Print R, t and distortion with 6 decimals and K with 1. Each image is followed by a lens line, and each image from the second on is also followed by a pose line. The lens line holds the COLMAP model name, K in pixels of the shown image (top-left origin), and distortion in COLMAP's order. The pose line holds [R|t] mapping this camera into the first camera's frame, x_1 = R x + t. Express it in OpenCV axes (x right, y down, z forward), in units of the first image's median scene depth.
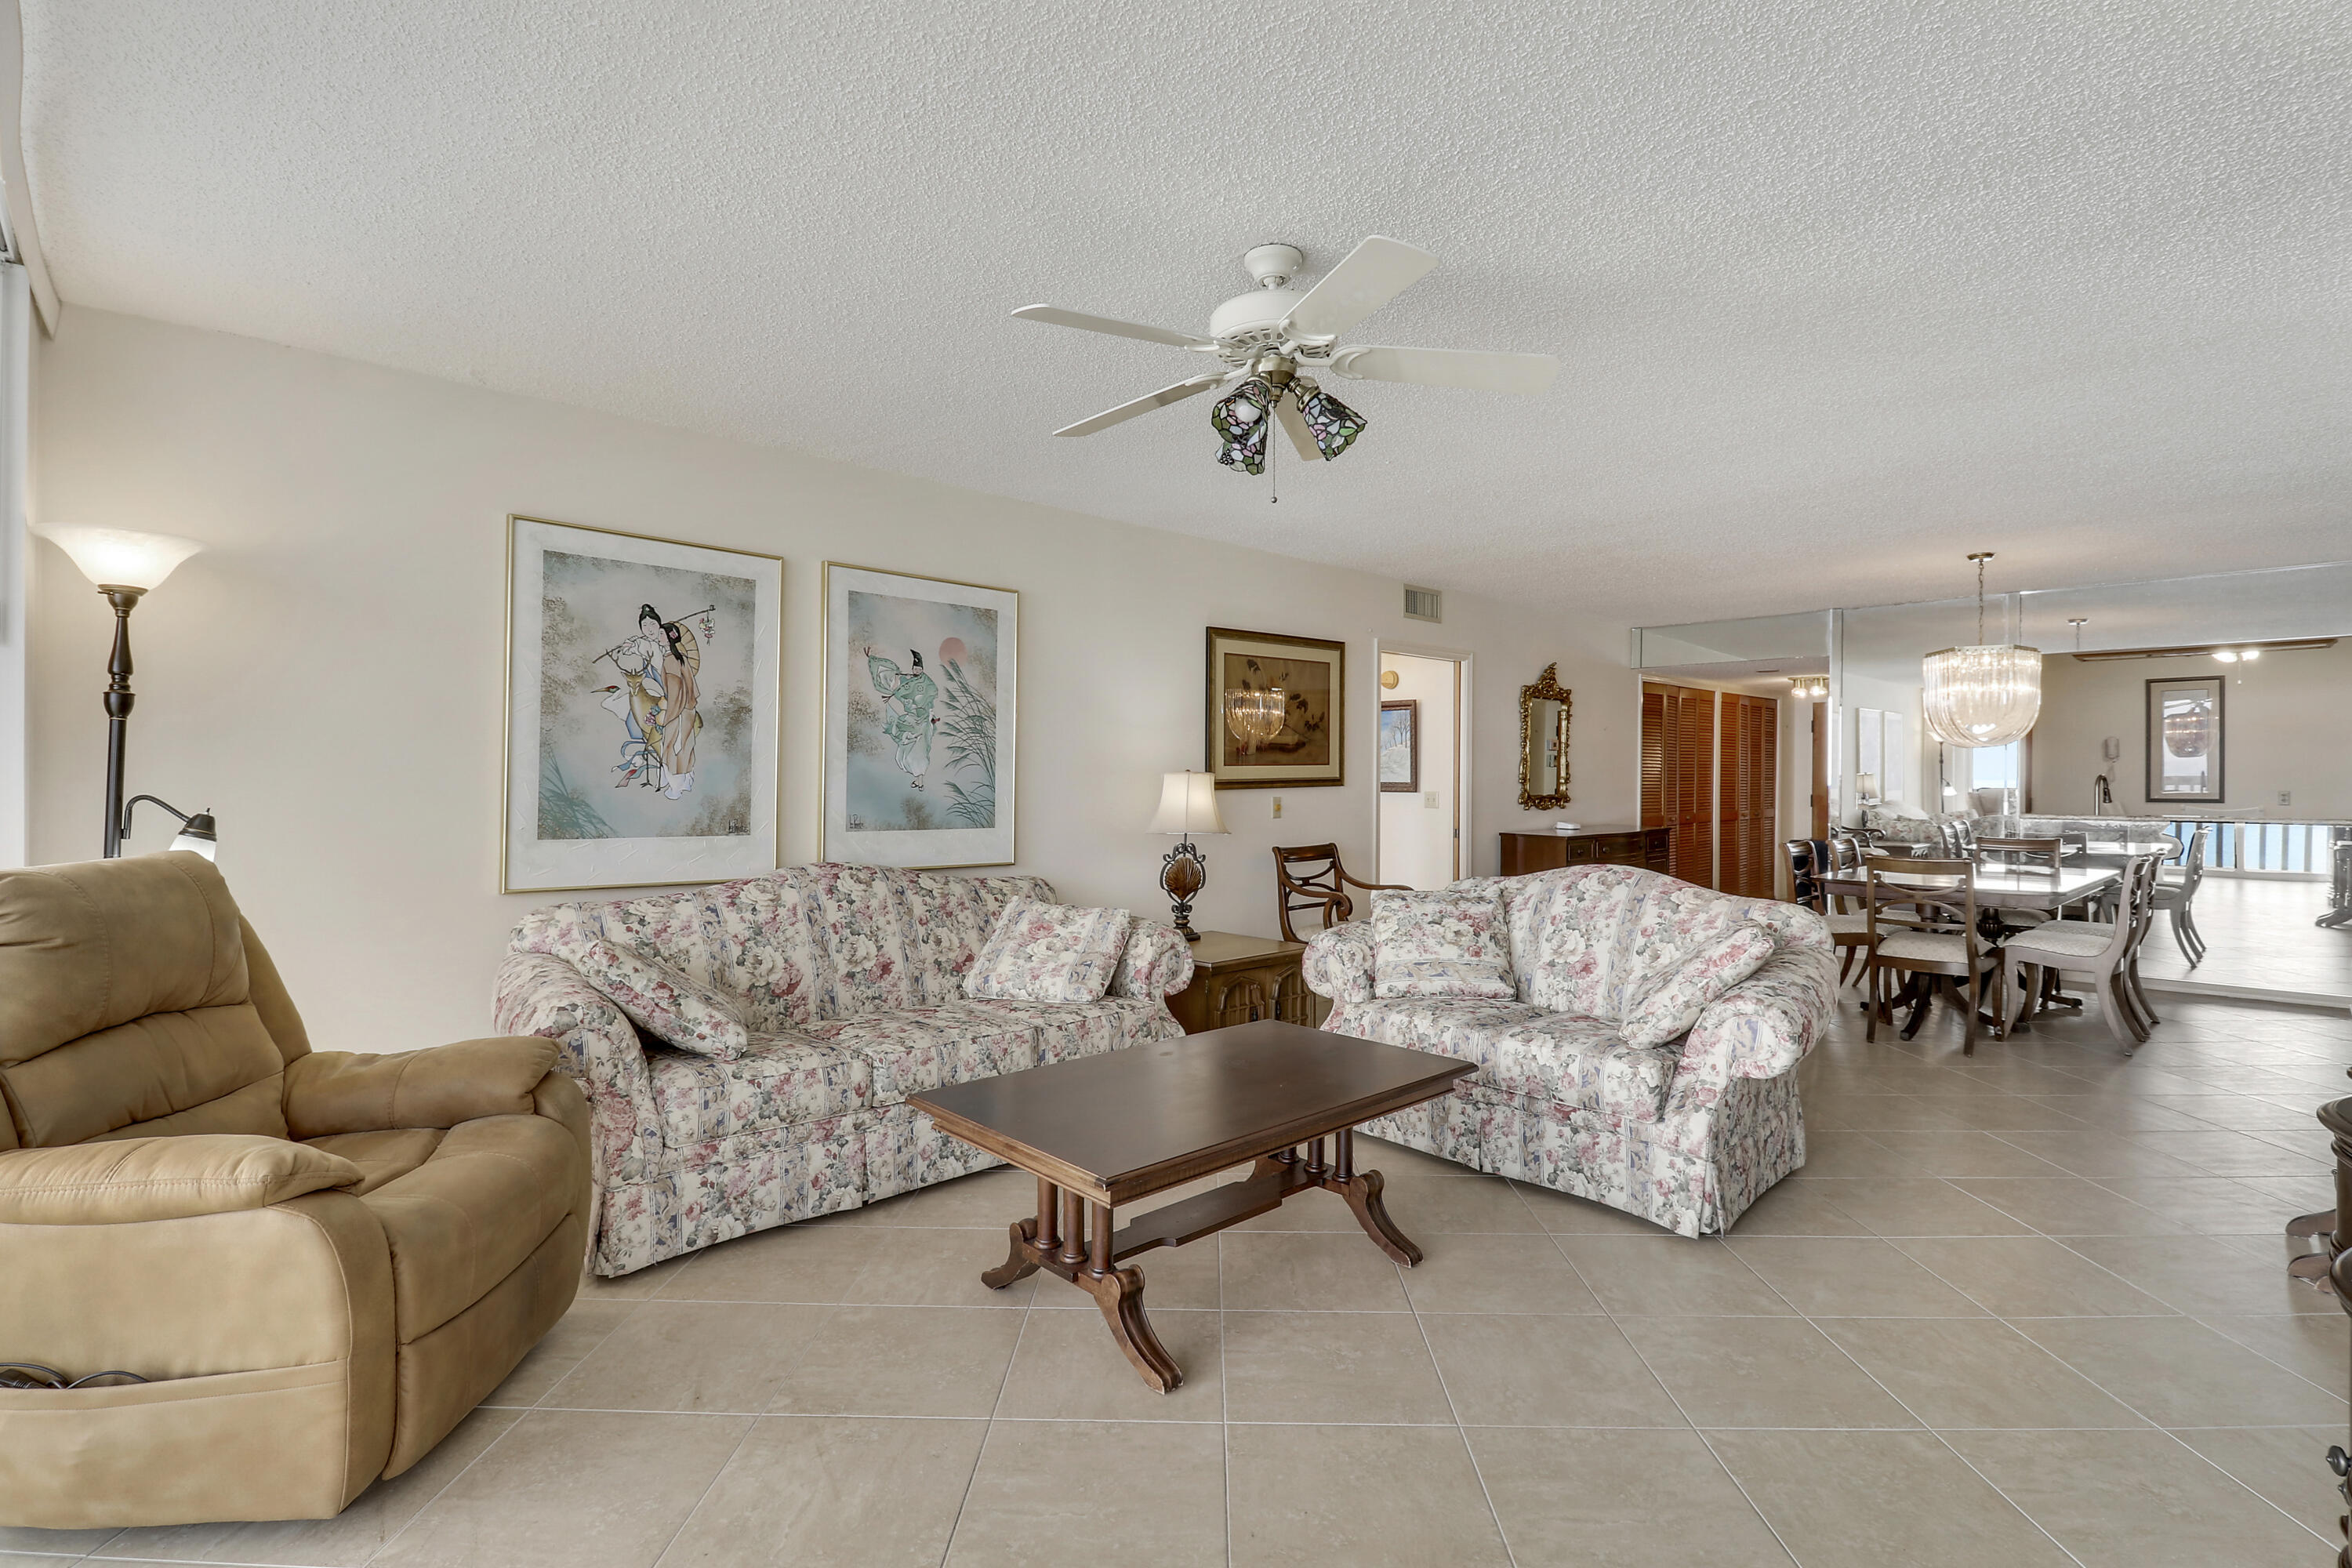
lens RADIAL K [[1088.5, 0, 1165.5], [0, 1088.5, 780.7], [0, 0, 1]] dist [-0.000158, -0.008665]
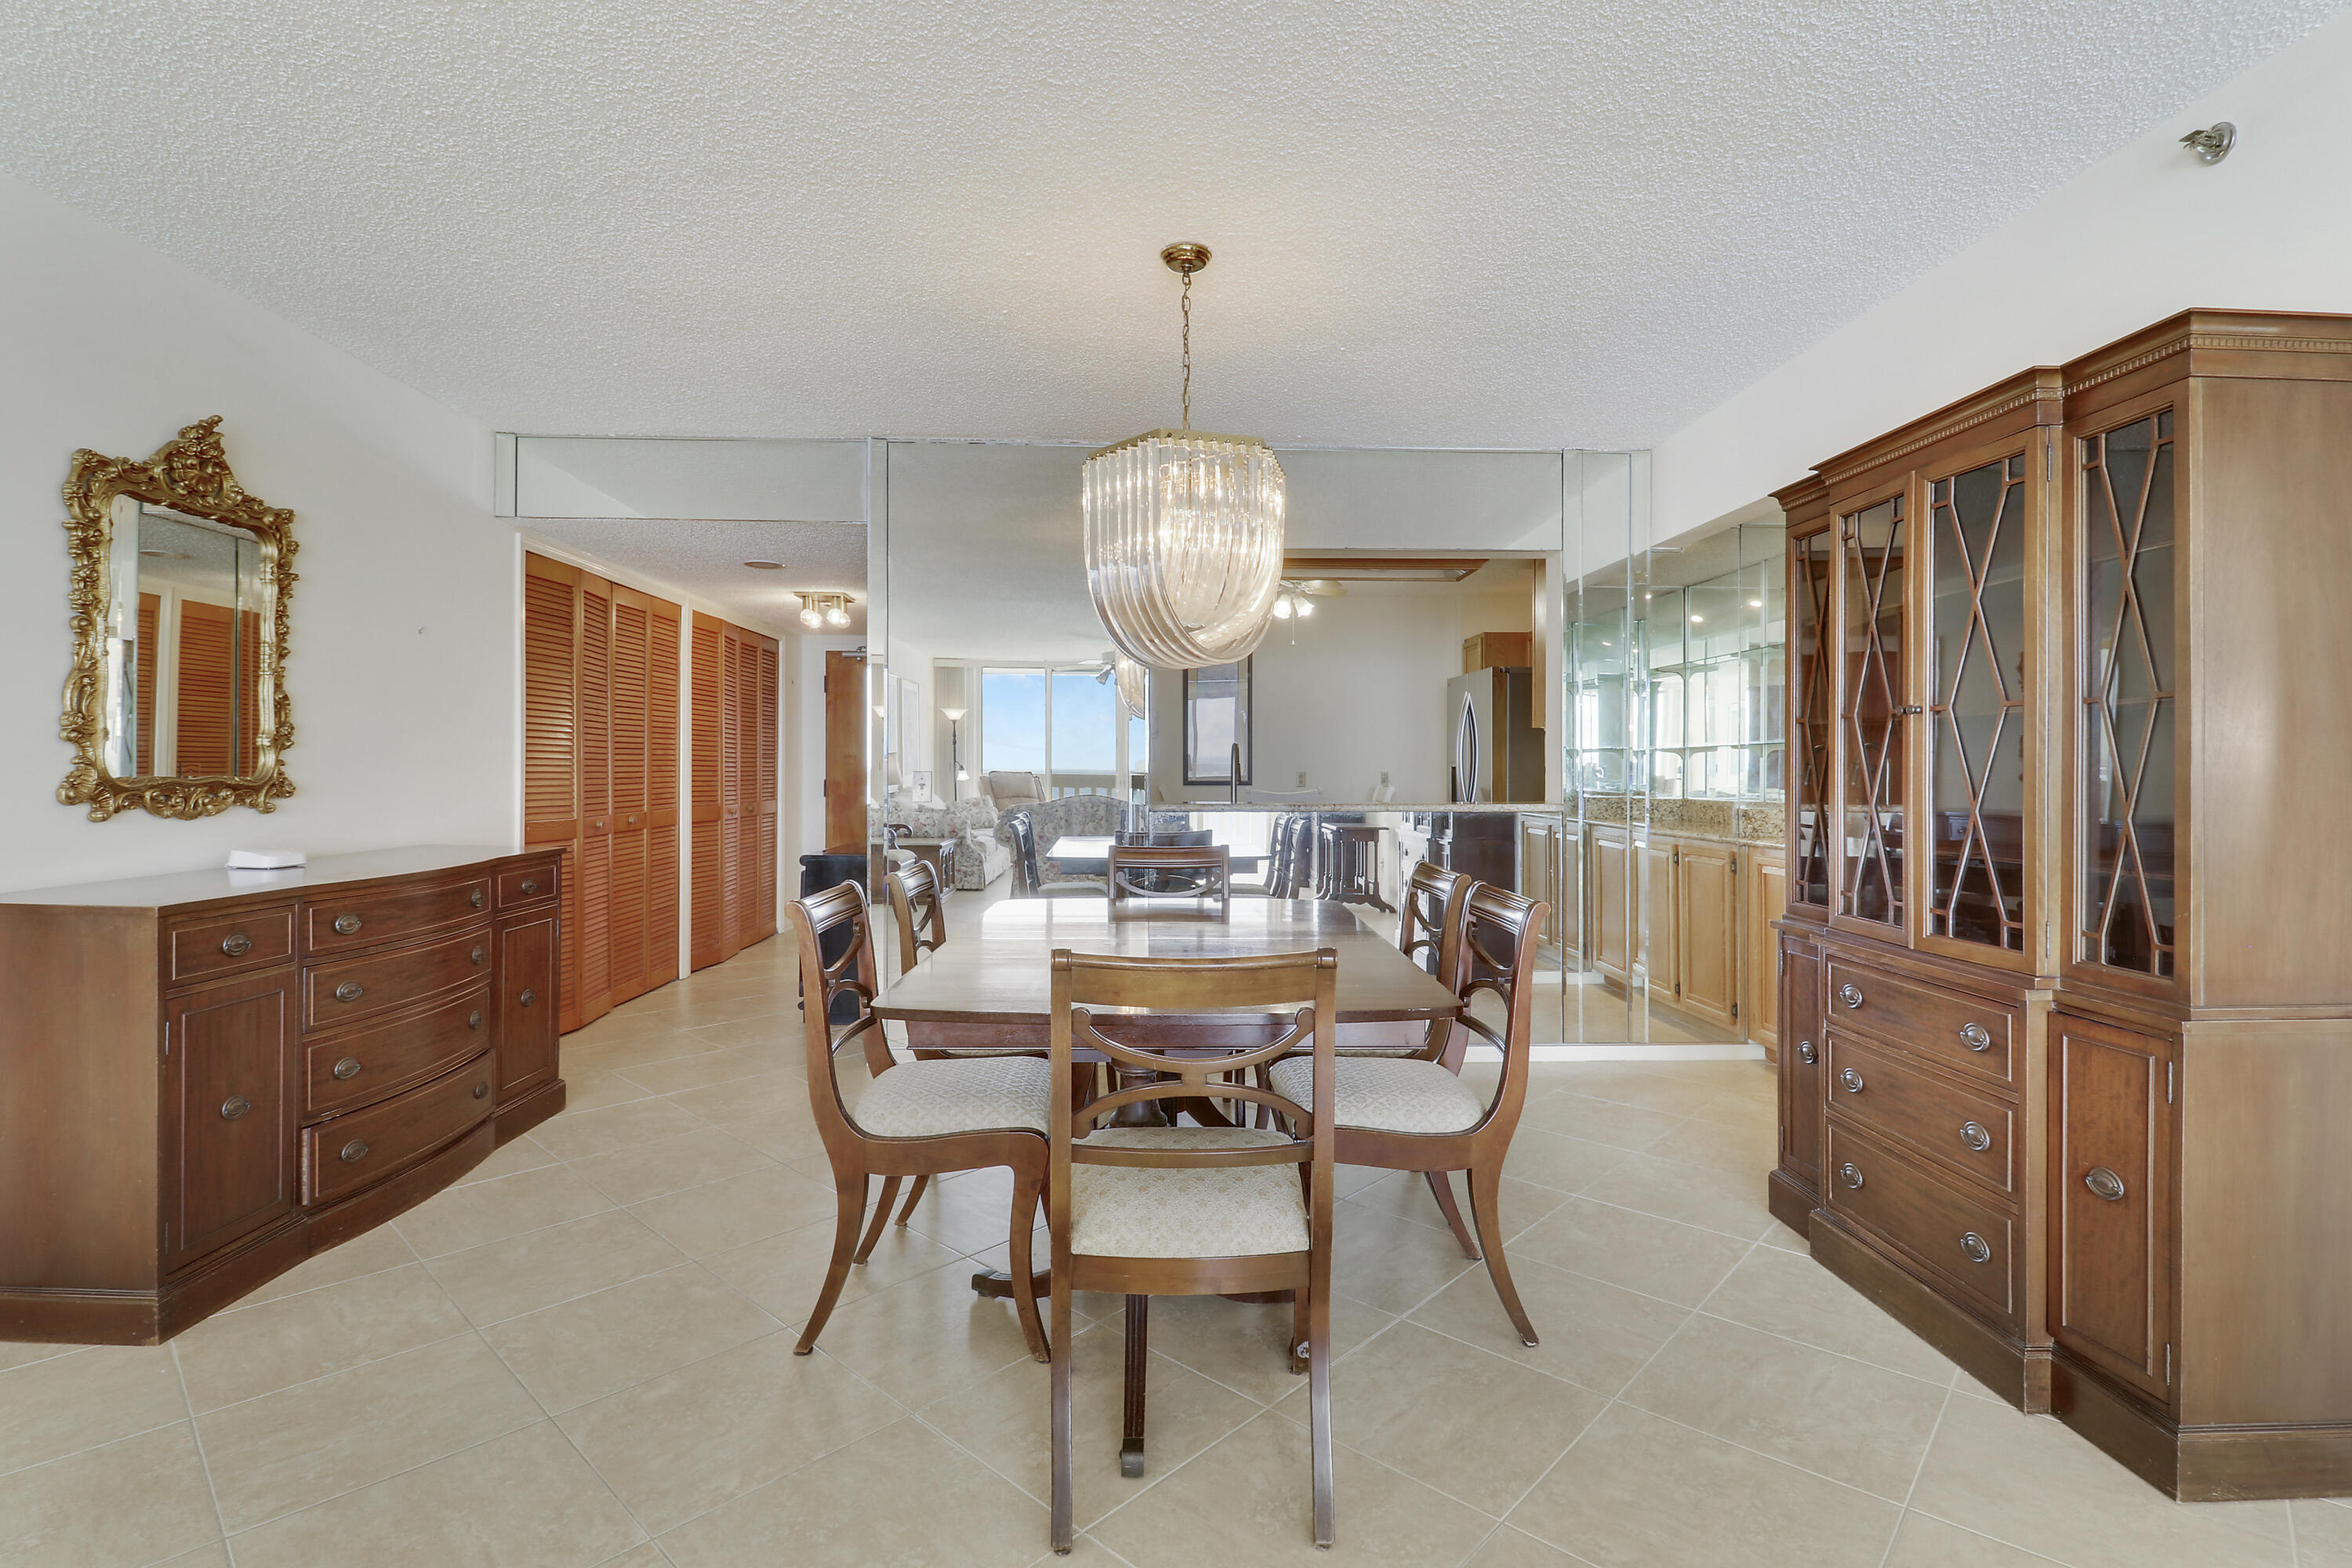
lens RADIAL K [[1088.5, 0, 1180.2], [0, 1088.5, 790.5], [0, 0, 1]] dist [-0.000158, -0.008665]
pose [[0.649186, -0.012235, 0.760531, 0.554168], [-0.001643, 0.999846, 0.017487, 0.020052], [-0.760628, -0.012601, 0.649066, 0.982003]]
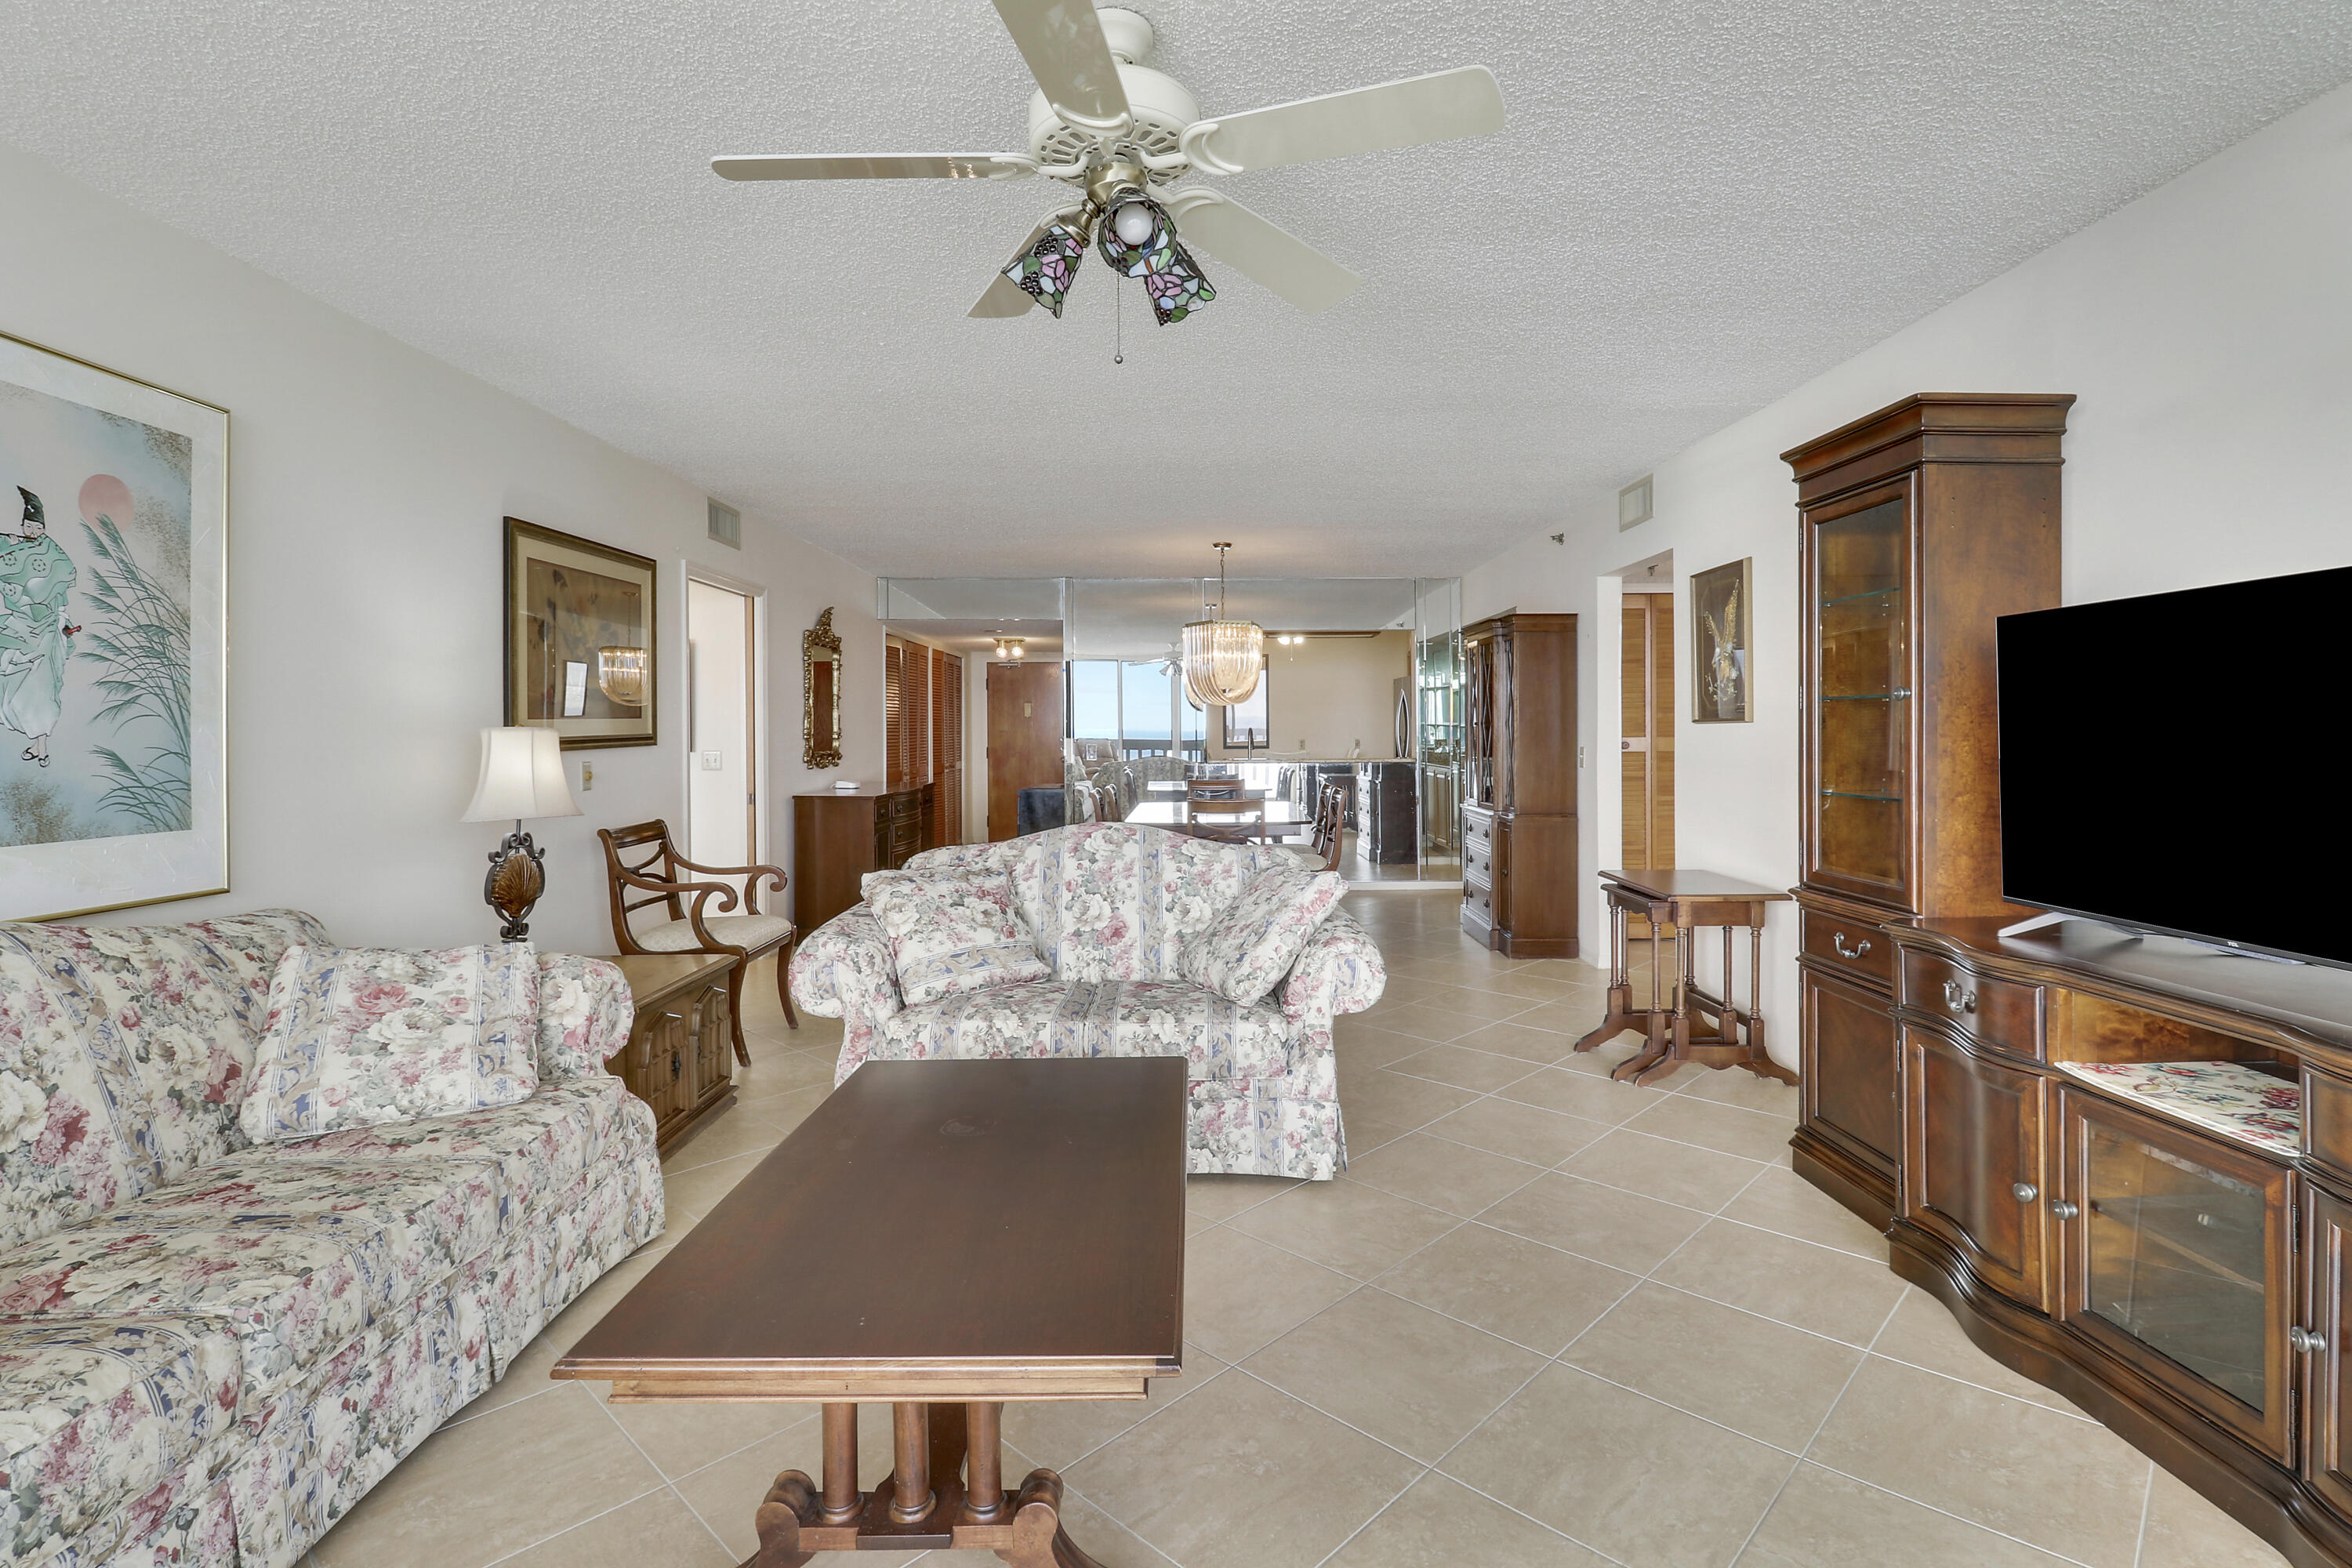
lens RADIAL K [[1121.9, 0, 1188.5], [0, 1121.9, 743.8], [0, 0, 1]] dist [-0.001969, -0.009501]
pose [[0.671889, -0.014329, 0.740513, -0.268827], [0.009389, 0.999897, 0.010829, -0.002008], [-0.740592, -0.000323, 0.671955, 0.275515]]
